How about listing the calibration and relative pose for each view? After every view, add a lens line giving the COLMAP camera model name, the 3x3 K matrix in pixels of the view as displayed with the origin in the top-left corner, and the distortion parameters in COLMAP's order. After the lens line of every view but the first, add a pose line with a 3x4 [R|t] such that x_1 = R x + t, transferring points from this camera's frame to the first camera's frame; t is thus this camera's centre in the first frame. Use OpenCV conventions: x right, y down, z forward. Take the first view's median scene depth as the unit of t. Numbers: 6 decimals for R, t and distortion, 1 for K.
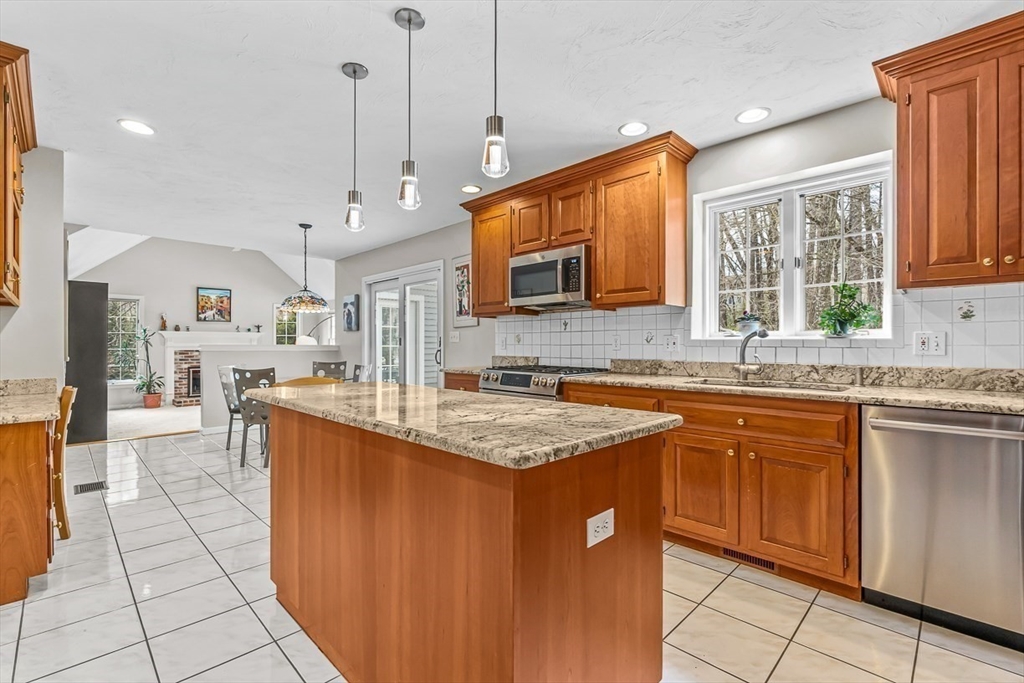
lens RADIAL K [[458.7, 0, 513.0], [0, 458.7, 344.0], [0, 0, 1]] dist [0.001085, 0.000035]
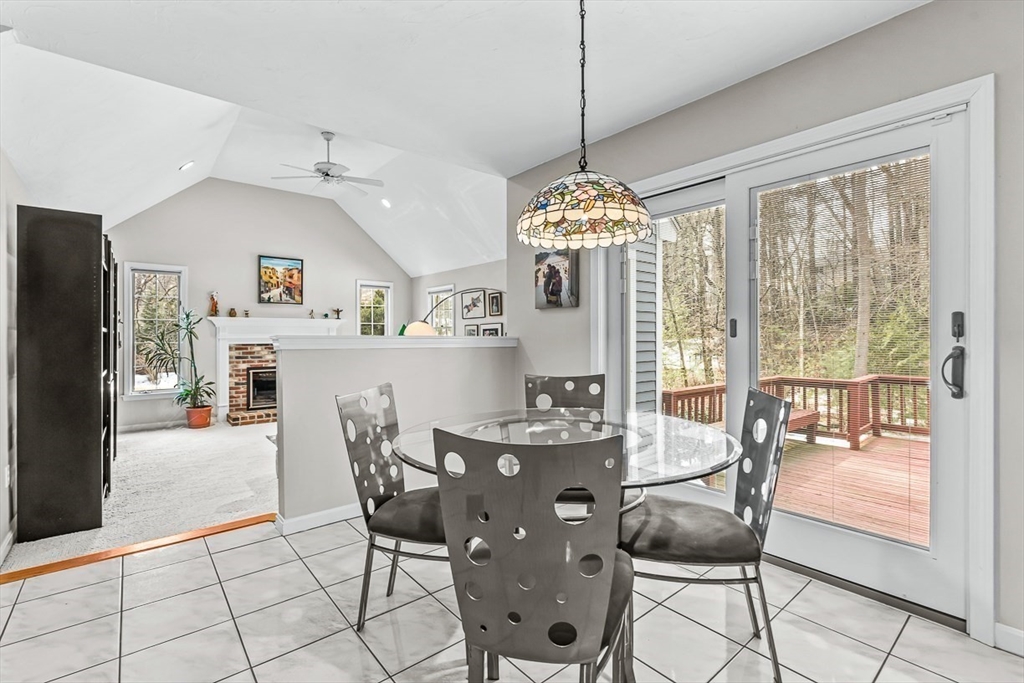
lens RADIAL K [[458.7, 0, 509.7], [0, 458.7, 337.4], [0, 0, 1]] dist [0.001085, 0.000035]
pose [[0.995766, -0.001376, -0.091914, -0.242493], [0.001823, 0.999987, 0.004779, 0.000835], [0.091906, -0.004927, 0.995755, 0.336520]]
